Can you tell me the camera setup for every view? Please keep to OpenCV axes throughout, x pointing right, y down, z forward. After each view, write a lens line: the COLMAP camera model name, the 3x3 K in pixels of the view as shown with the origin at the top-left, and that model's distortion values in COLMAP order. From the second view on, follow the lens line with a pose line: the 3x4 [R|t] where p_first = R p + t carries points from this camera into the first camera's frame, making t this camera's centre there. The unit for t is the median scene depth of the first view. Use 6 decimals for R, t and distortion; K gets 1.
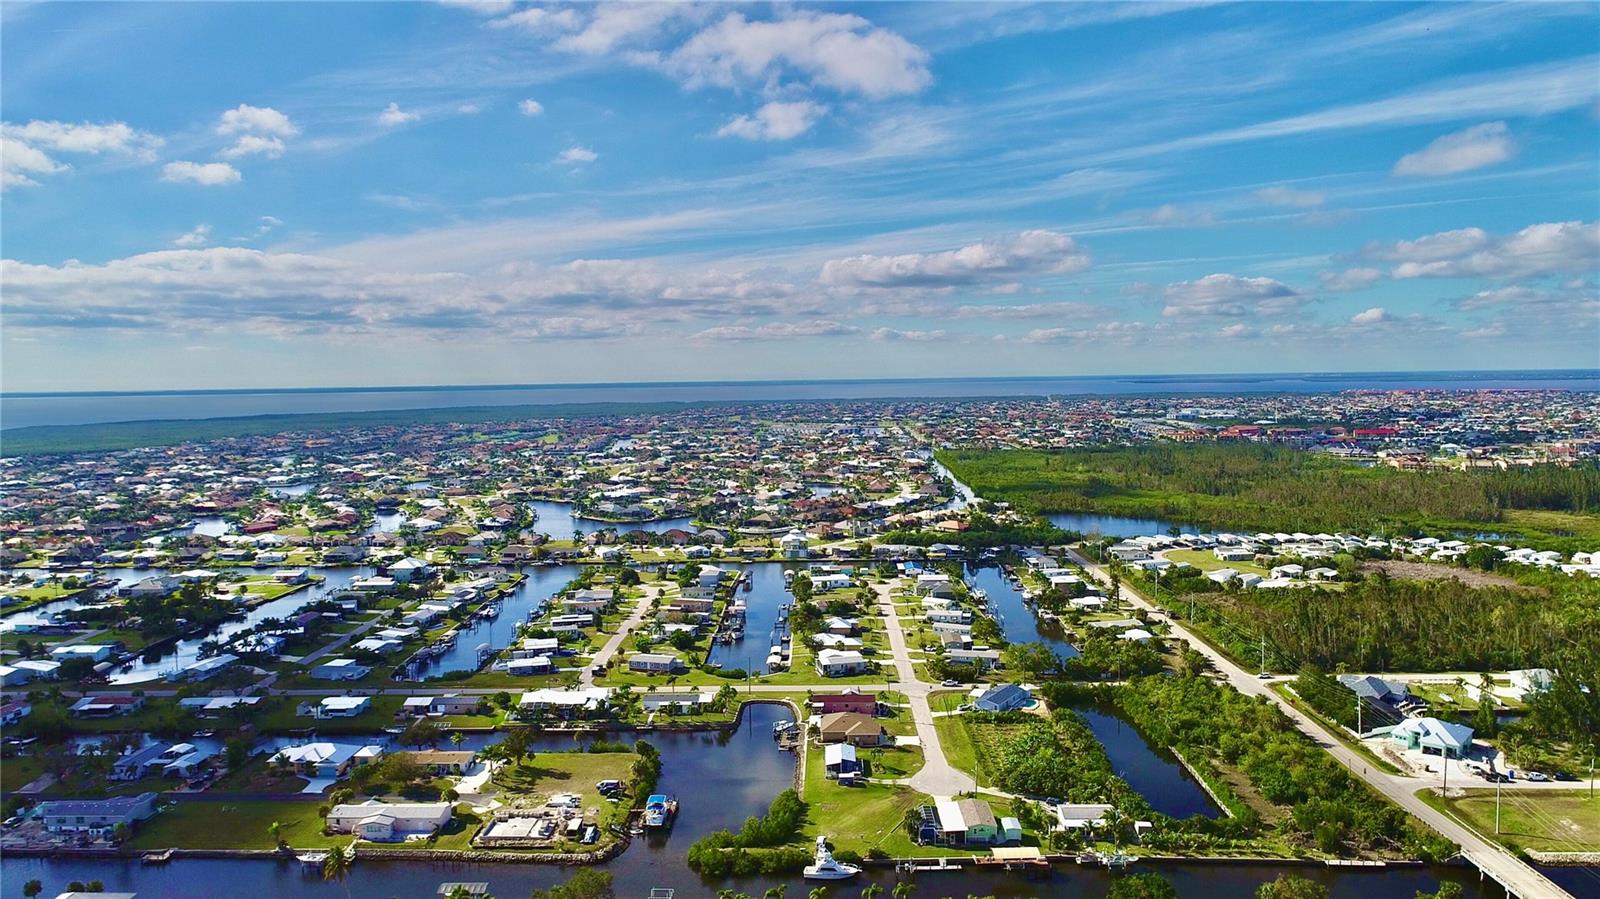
lens RADIAL K [[1122.9, 0, 796.5], [0, 1122.9, 446.3], [0, 0, 1]] dist [0.004155, -0.003441]
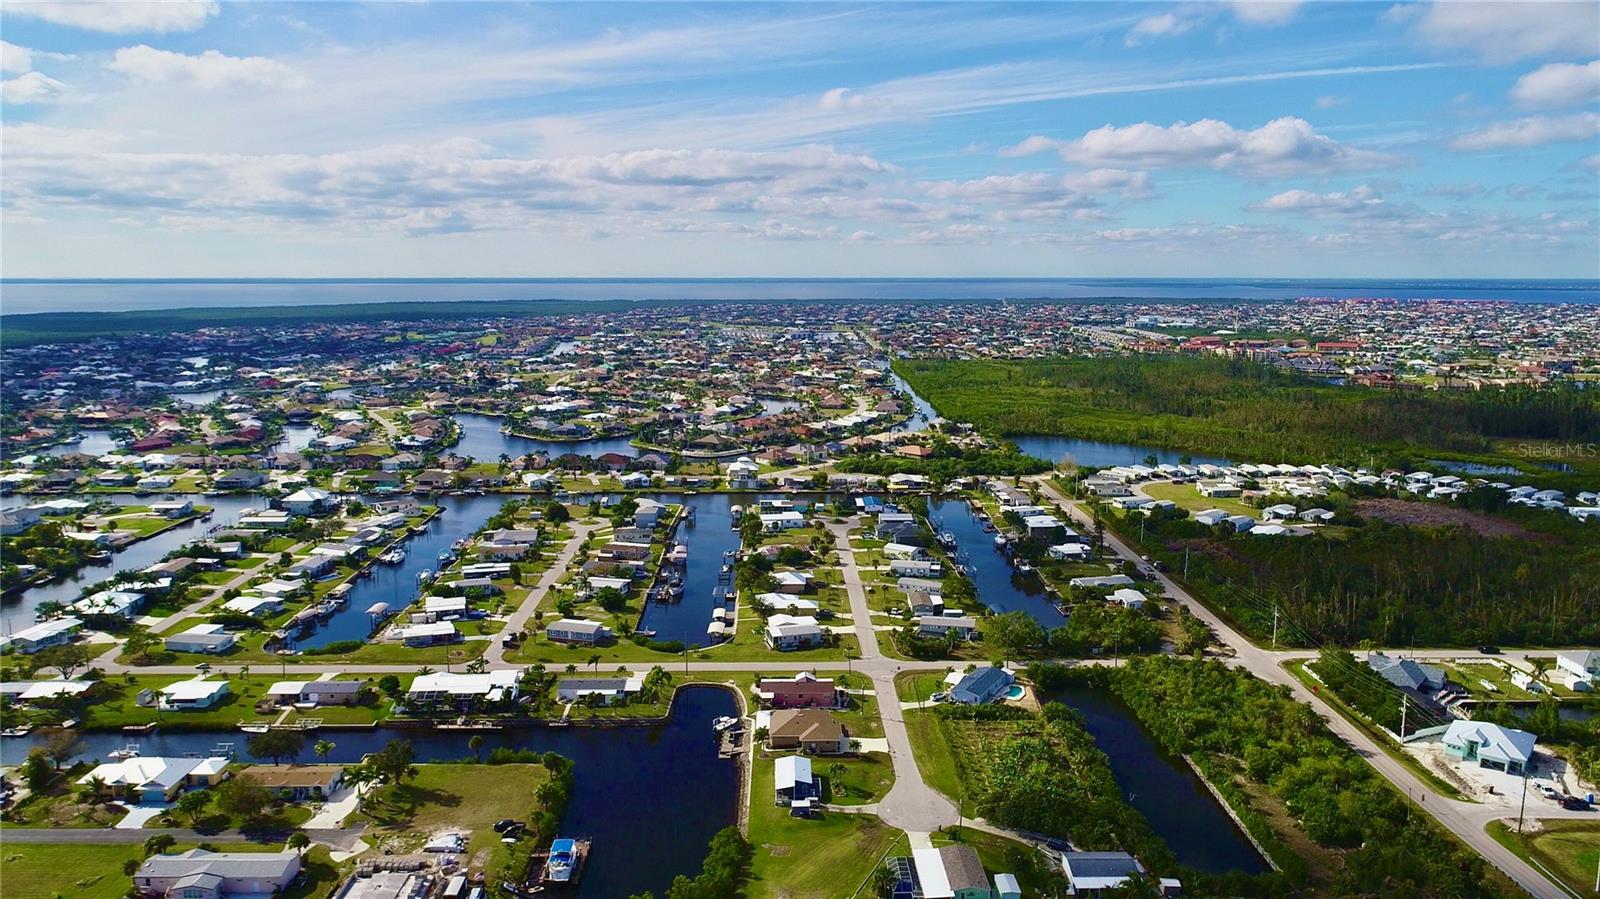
lens RADIAL K [[1122.9, 0, 796.5], [0, 1122.9, 446.3], [0, 0, 1]] dist [0.004155, -0.003441]
pose [[0.998984, 0.009233, 0.044116, 0.001443], [-0.013167, 0.995879, 0.089729, -0.018437], [-0.043106, -0.090219, 0.994989, 0.102167]]
